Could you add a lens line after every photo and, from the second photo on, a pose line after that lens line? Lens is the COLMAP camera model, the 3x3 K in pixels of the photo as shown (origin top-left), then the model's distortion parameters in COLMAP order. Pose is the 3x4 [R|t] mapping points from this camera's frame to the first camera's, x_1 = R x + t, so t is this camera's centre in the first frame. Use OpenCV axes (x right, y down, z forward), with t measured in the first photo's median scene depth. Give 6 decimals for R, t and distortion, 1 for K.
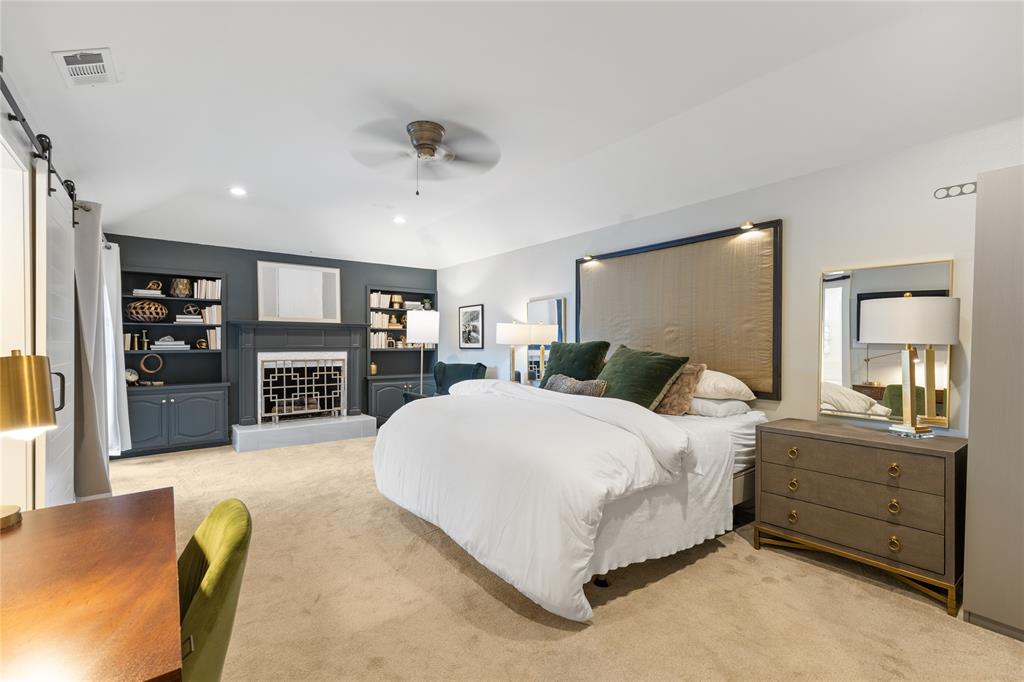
lens RADIAL K [[468.5, 0, 512.8], [0, 468.5, 347.5], [0, 0, 1]] dist [-0.002202, -0.001571]
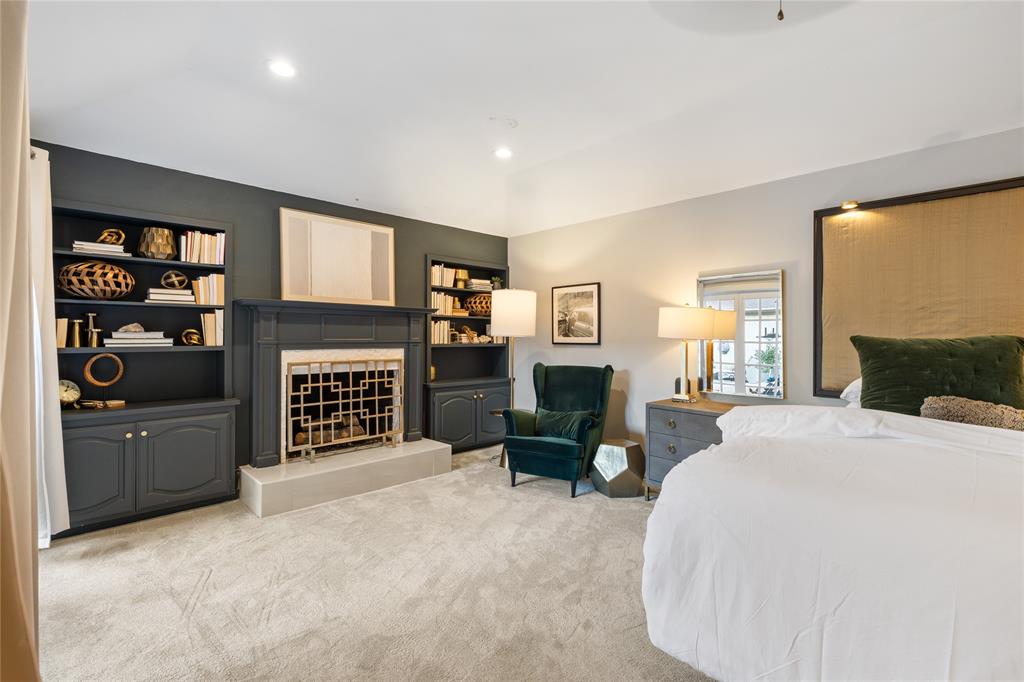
lens RADIAL K [[468.5, 0, 511.0], [0, 468.5, 335.8], [0, 0, 1]] dist [-0.002202, -0.001571]
pose [[0.994265, 0.003554, 0.106886, -0.306571], [-0.002591, 0.999955, -0.009143, -0.004181], [-0.106914, 0.008814, 0.994229, 0.338269]]
